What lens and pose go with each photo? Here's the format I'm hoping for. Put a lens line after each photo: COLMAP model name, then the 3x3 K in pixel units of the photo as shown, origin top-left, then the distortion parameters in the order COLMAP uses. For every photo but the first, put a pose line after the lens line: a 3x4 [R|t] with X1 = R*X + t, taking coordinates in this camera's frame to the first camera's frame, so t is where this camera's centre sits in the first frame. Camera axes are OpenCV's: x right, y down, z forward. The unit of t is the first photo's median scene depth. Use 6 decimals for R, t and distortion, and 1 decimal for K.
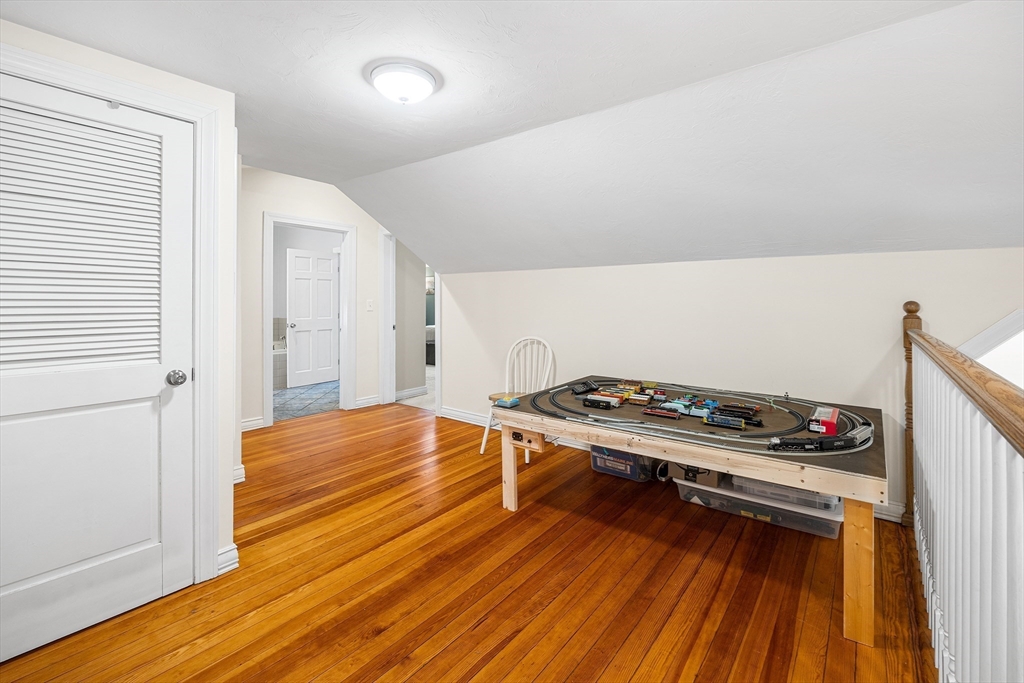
lens RADIAL K [[446.5, 0, 521.5], [0, 446.5, 310.4], [0, 0, 1]] dist [-0.013849, 0.000514]
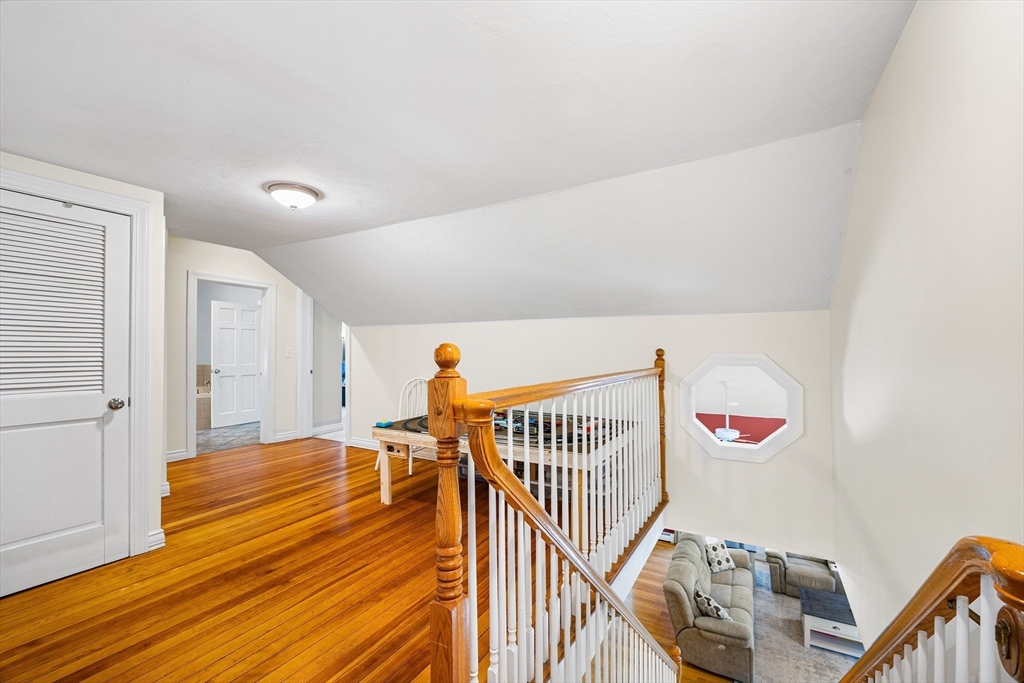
lens RADIAL K [[425.2, 0, 514.9], [0, 425.2, 355.7], [0, 0, 1]] dist [-0.010979, 0.000039]
pose [[0.991357, -0.000639, 0.131189, 0.211130], [0.001579, 0.999974, -0.007066, 0.011438], [-0.131181, 0.007212, 0.991332, -0.353401]]
